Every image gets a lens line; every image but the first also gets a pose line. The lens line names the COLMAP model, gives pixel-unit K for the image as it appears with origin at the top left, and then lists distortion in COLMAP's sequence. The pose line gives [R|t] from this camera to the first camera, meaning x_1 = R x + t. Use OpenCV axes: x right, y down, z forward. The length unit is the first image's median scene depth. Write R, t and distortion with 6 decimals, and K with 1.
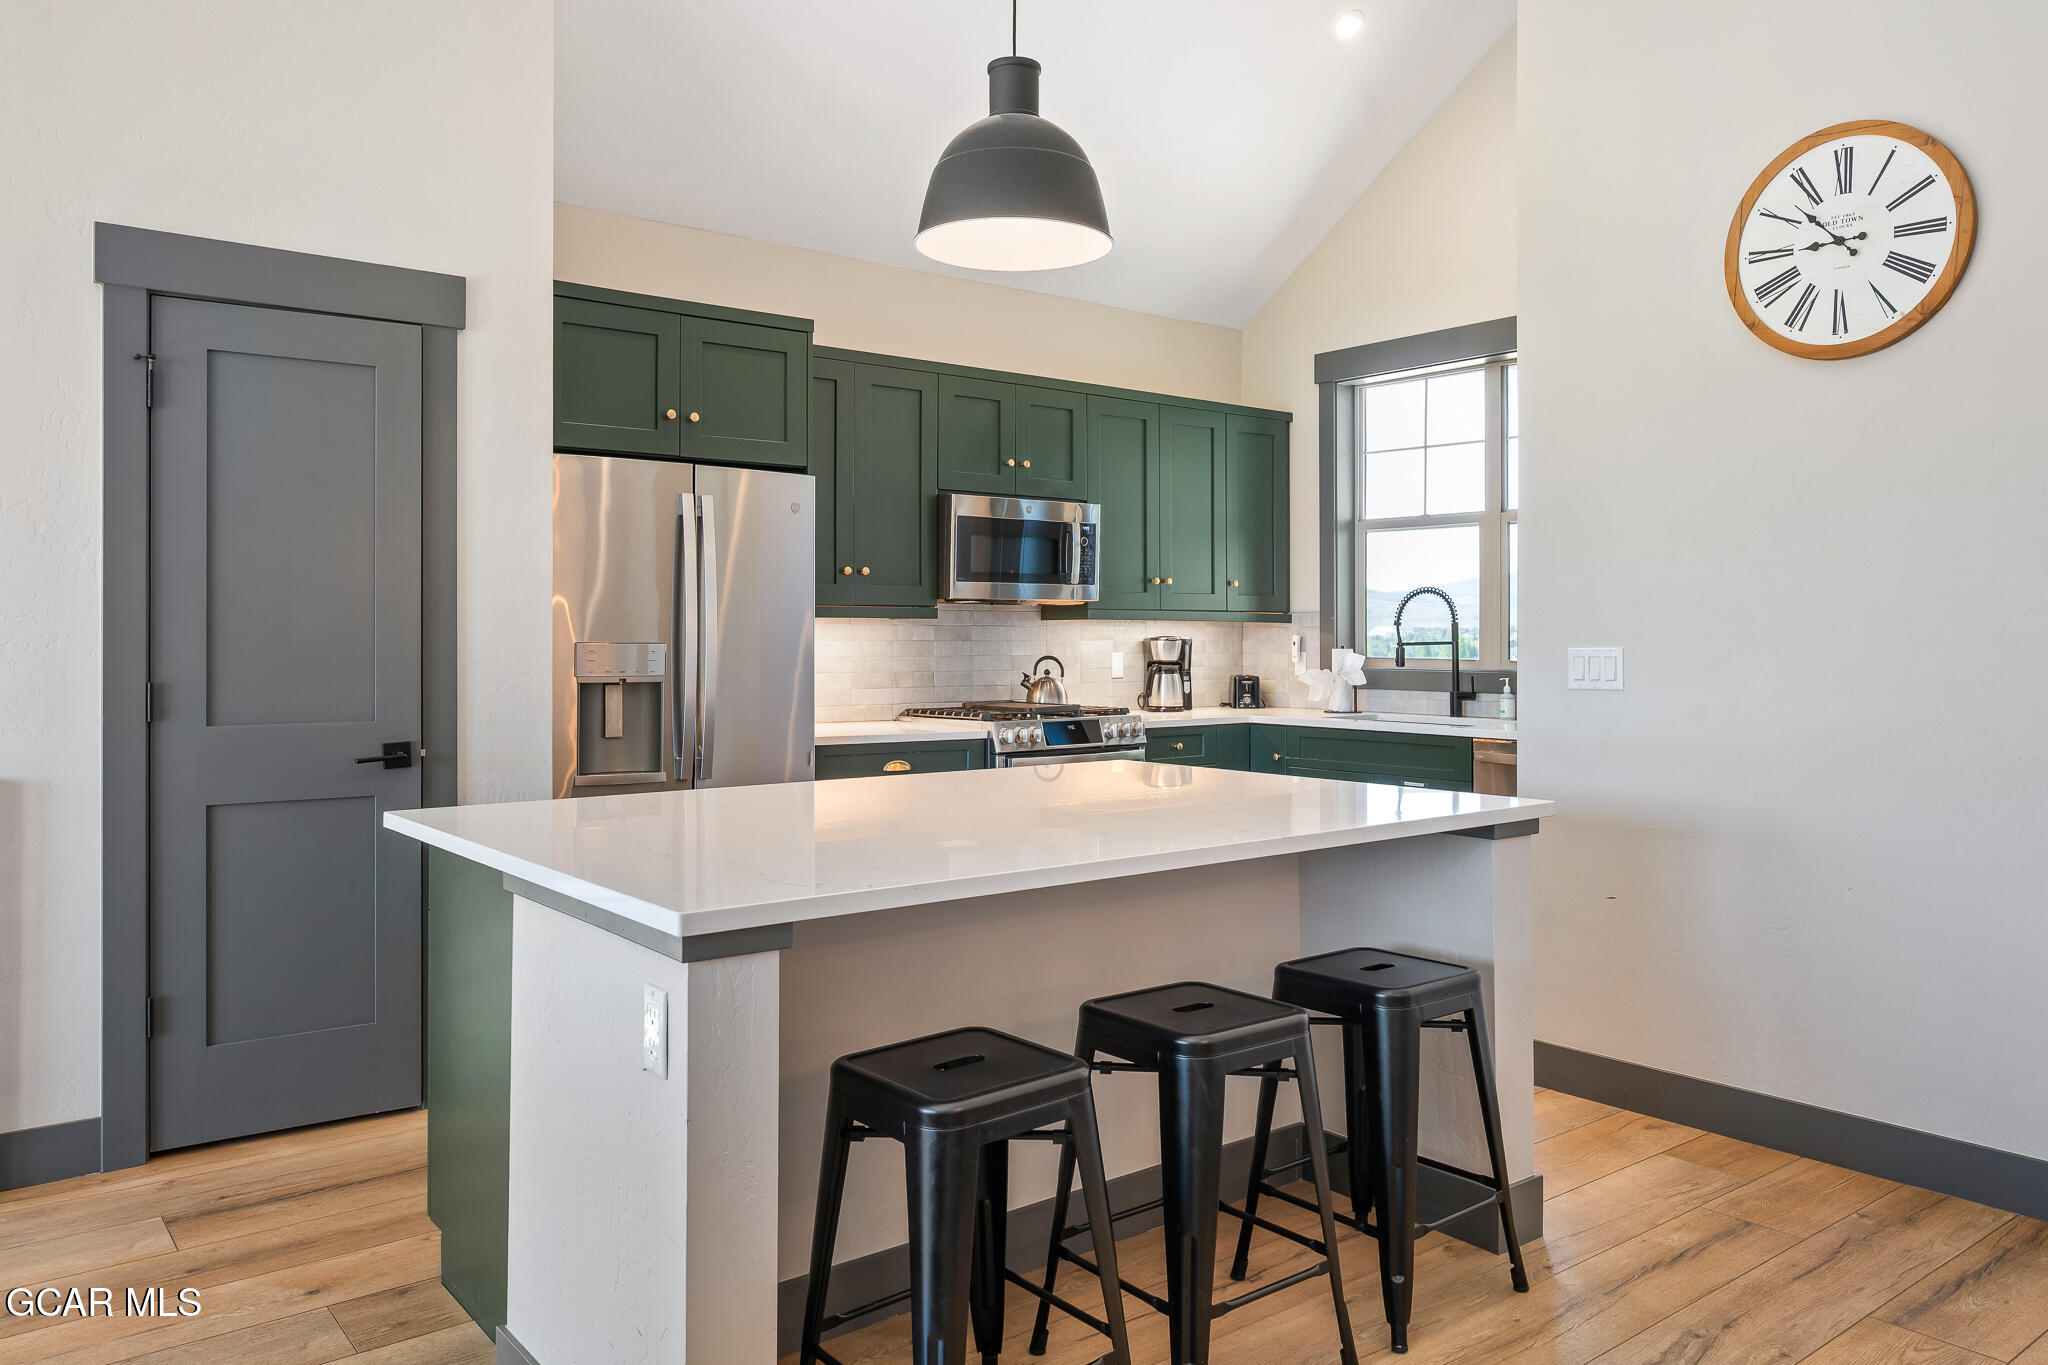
lens RADIAL K [[1482.6, 0, 1032.3], [0, 1482.6, 649.9], [0, 0, 1]] dist [-0.002200, 0.000145]
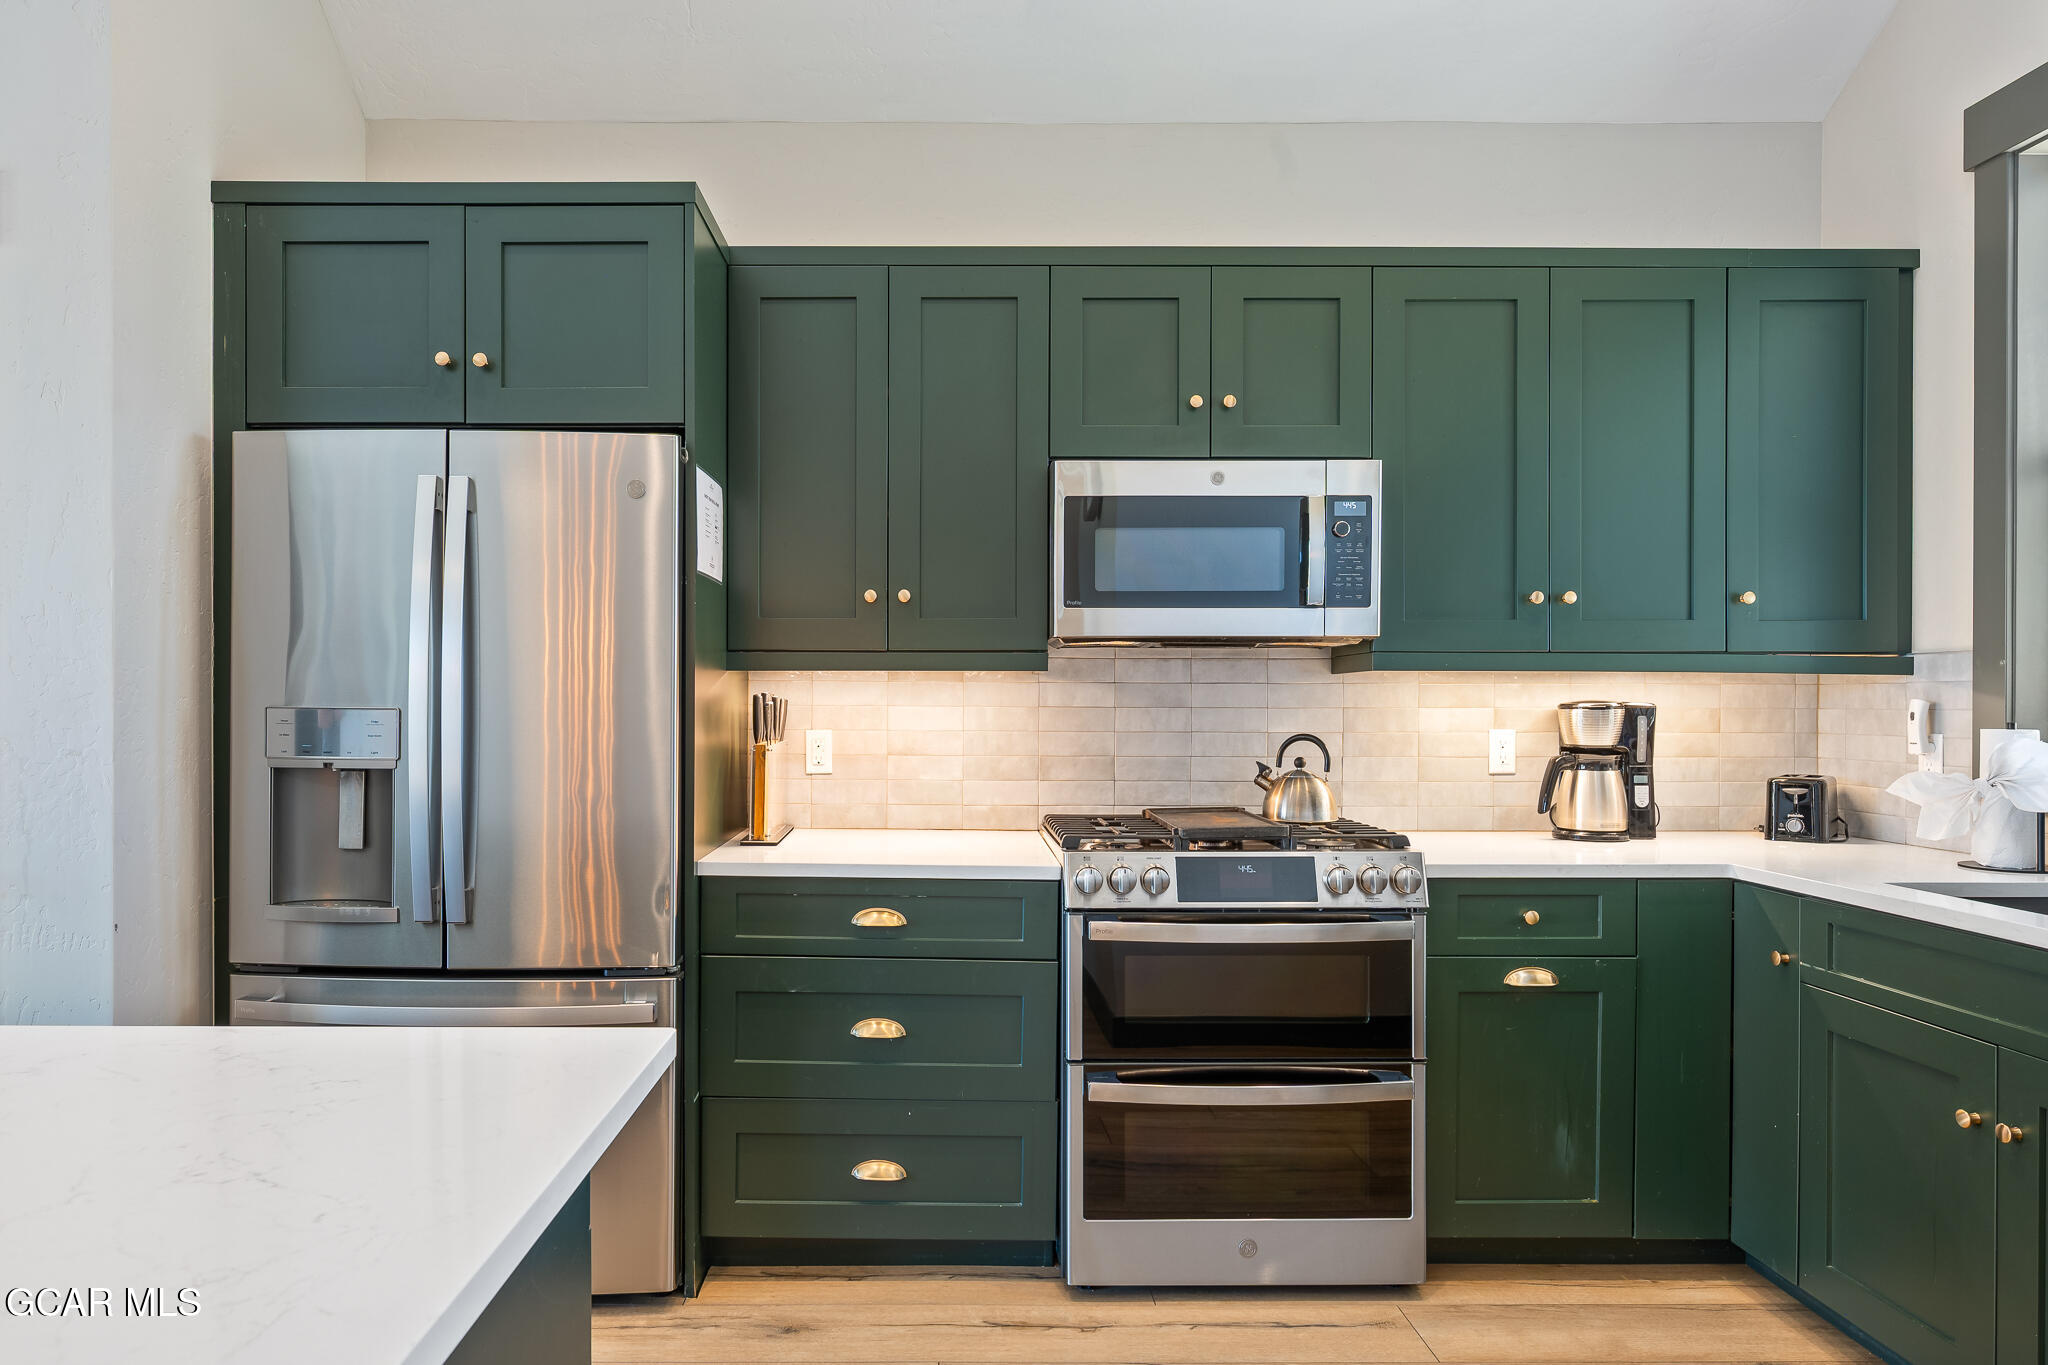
lens RADIAL K [[1254.9, 0, 947.5], [0, 1254.9, 716.9], [0, 0, 1]] dist [-0.002962, -0.001390]
pose [[0.779385, 0.009192, -0.626478, 0.212369], [-0.007509, 0.999958, 0.005330, -0.004378], [0.626500, 0.000550, 0.779421, 0.539400]]
